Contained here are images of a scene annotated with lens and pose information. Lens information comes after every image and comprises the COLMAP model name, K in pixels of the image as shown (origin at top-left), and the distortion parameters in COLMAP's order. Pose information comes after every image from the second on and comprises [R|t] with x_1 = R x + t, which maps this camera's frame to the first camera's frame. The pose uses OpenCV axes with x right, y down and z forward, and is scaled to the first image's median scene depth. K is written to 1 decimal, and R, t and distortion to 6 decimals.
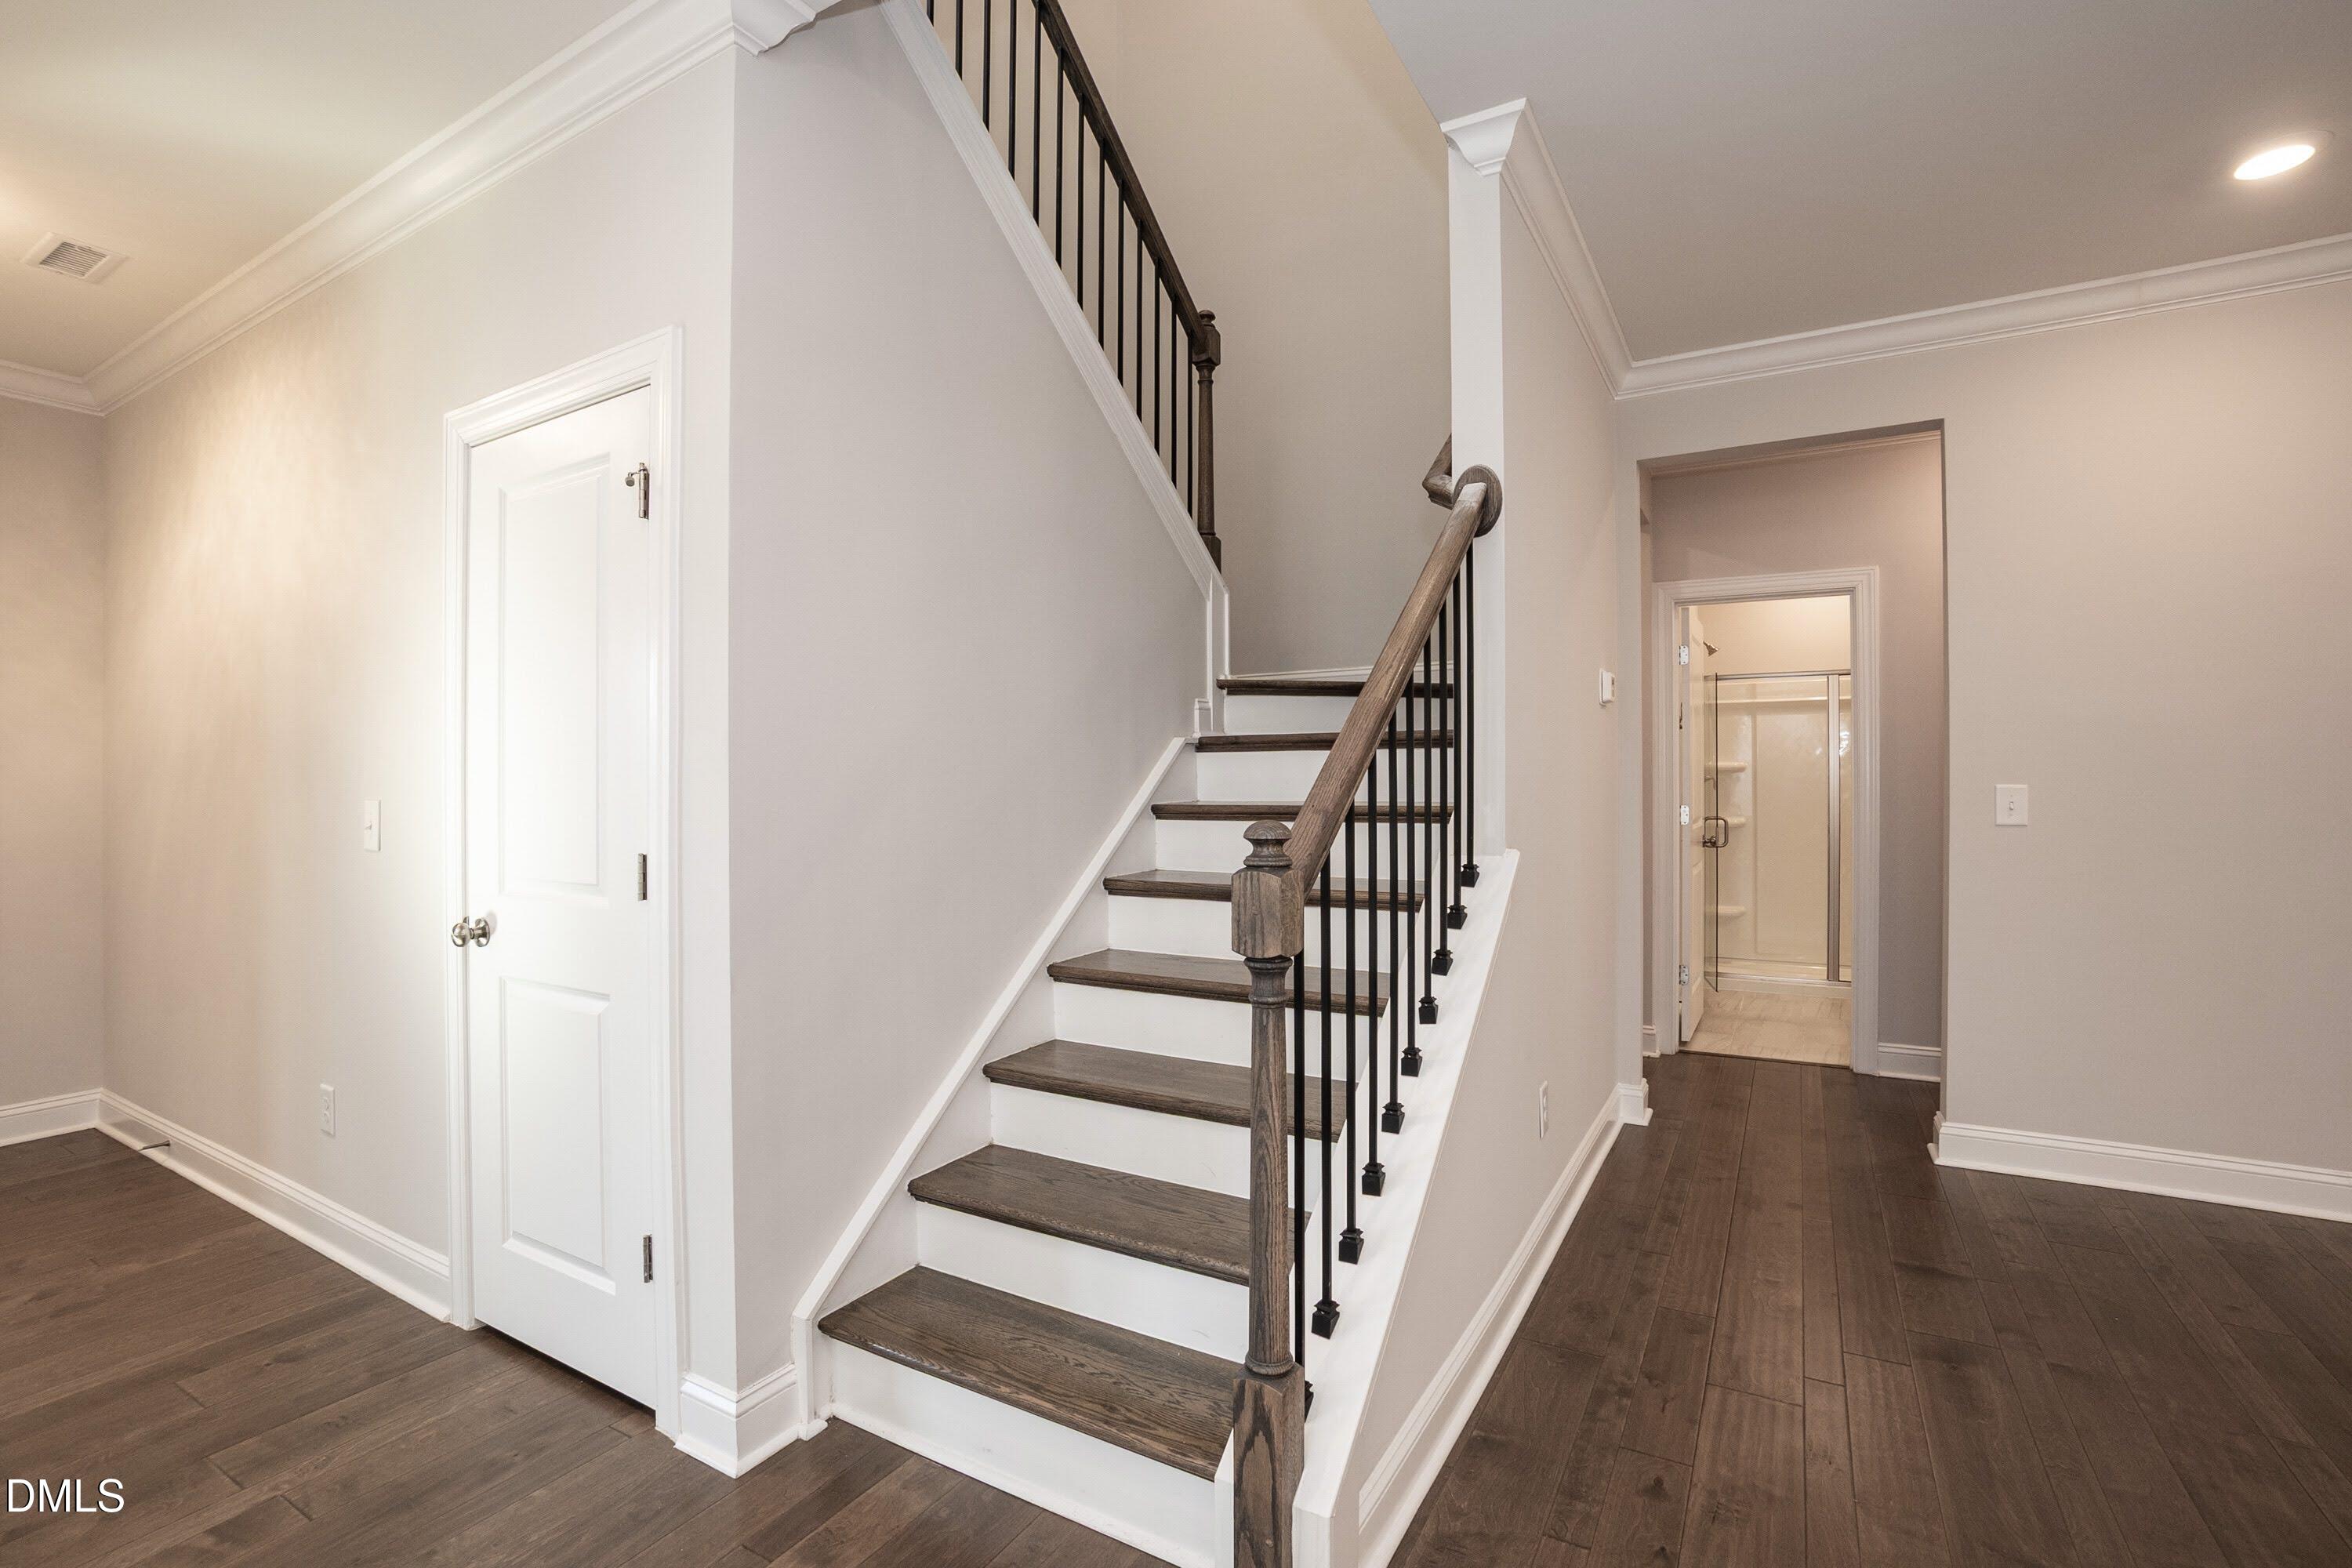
lens RADIAL K [[1053.4, 0, 1182.8], [0, 1053.4, 779.8], [0, 0, 1]] dist [-0.062580, 0.022281]
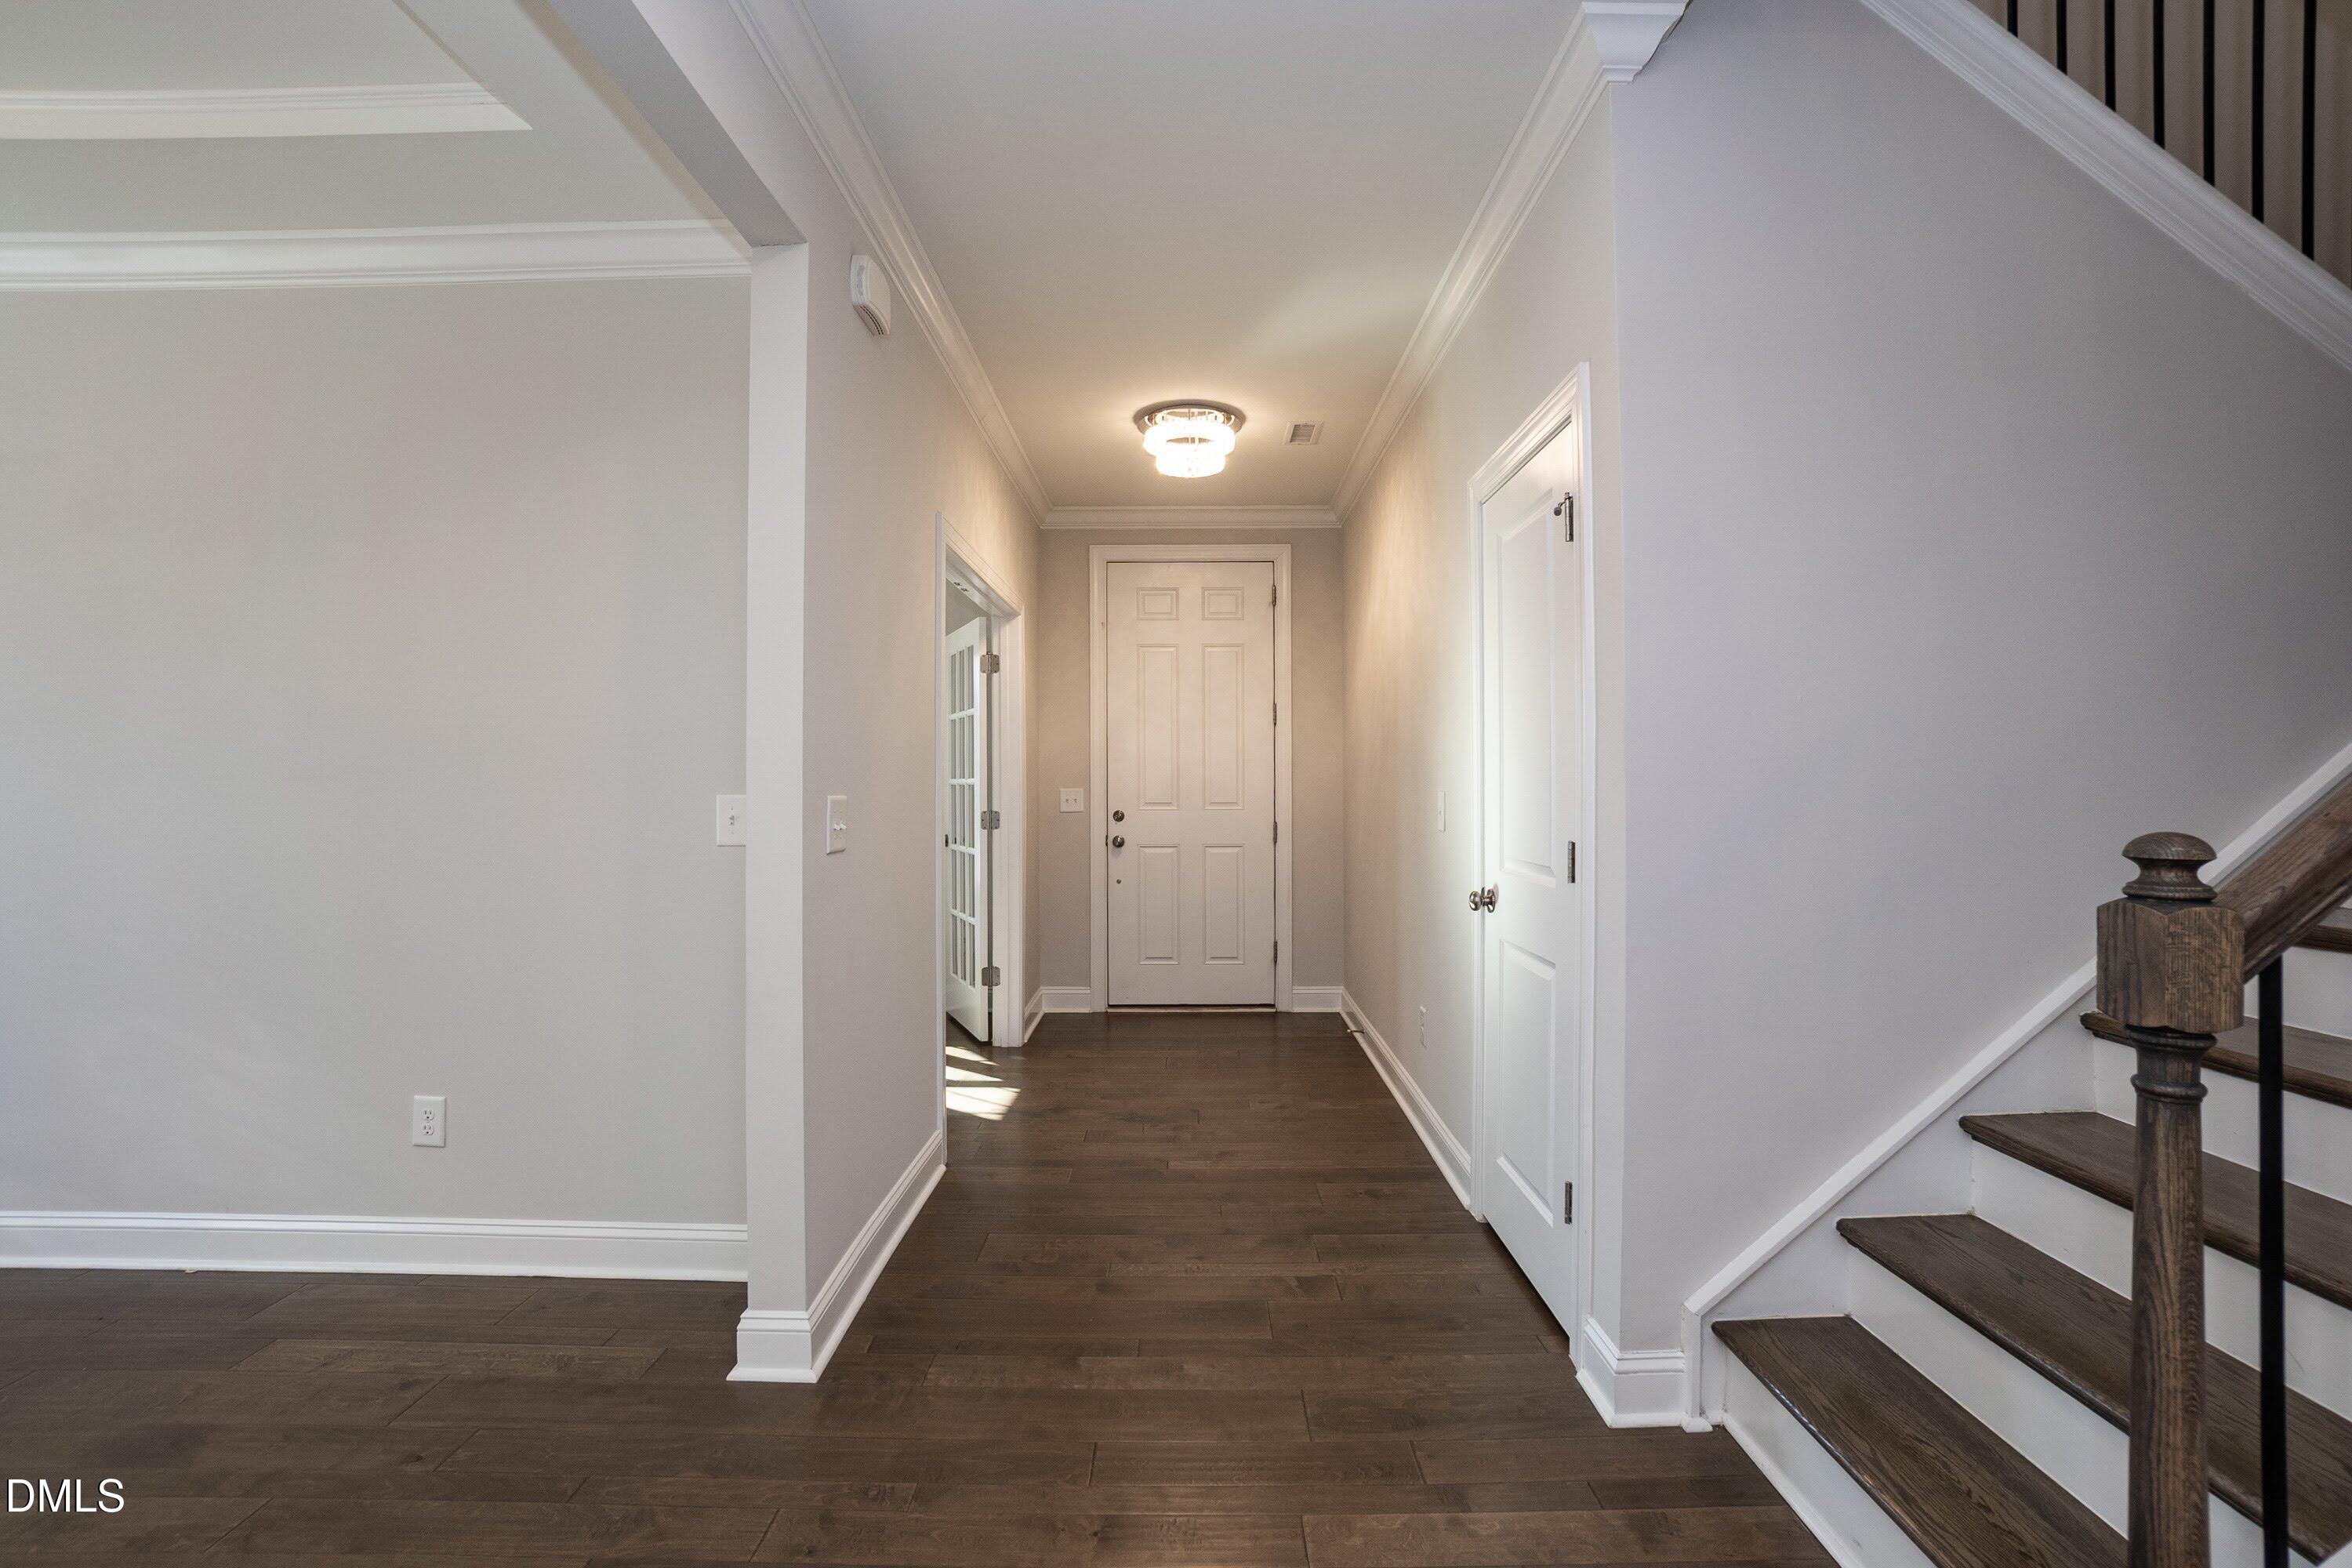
lens RADIAL K [[1053.4, 0, 1182.8], [0, 1053.4, 779.8], [0, 0, 1]] dist [-0.062580, 0.022281]
pose [[0.500464, 0.001788, -0.865756, 0.233632], [0.003522, 0.999985, 0.004102, -0.001275], [0.865750, -0.005102, 0.500450, 0.068210]]
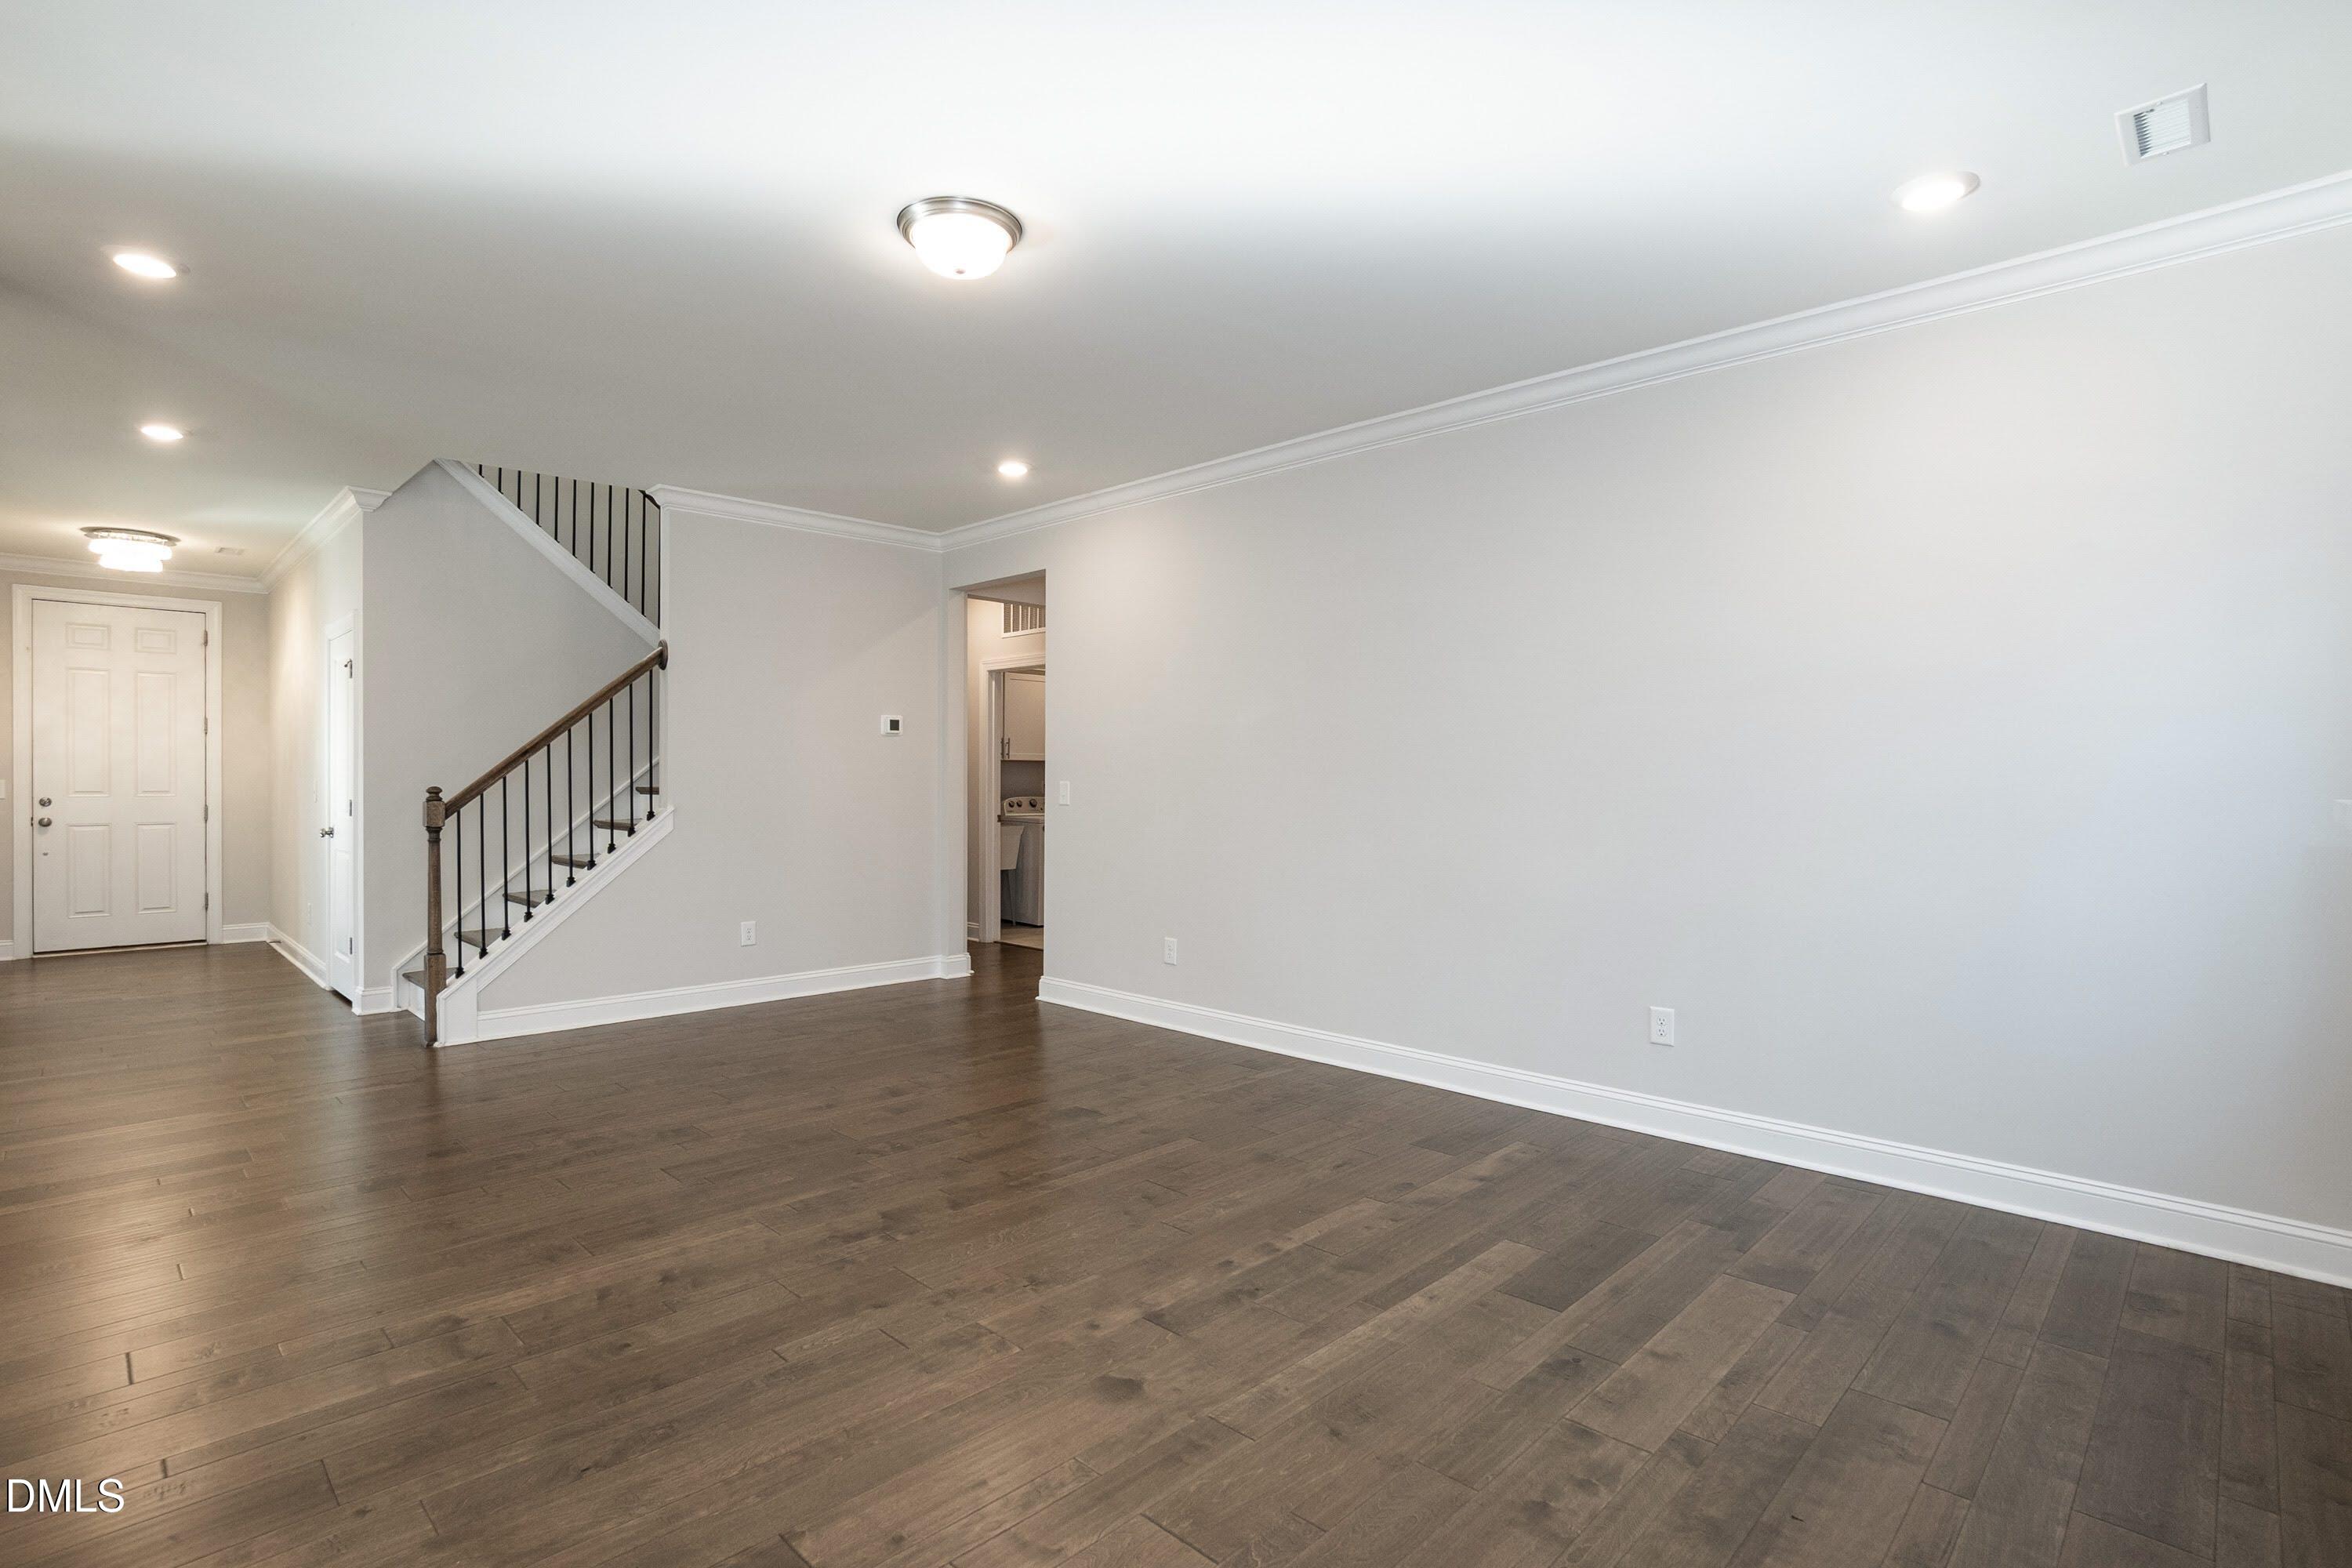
lens RADIAL K [[1122.5, 0, 1176.0], [0, 1122.5, 784.0], [0, 0, 1]] dist [-0.065804, 0.025165]
pose [[0.971732, 0.007721, -0.235960, 2.211575], [-0.005565, 0.999936, 0.009804, -0.010733], [0.236020, -0.008214, 0.971713, -1.254311]]
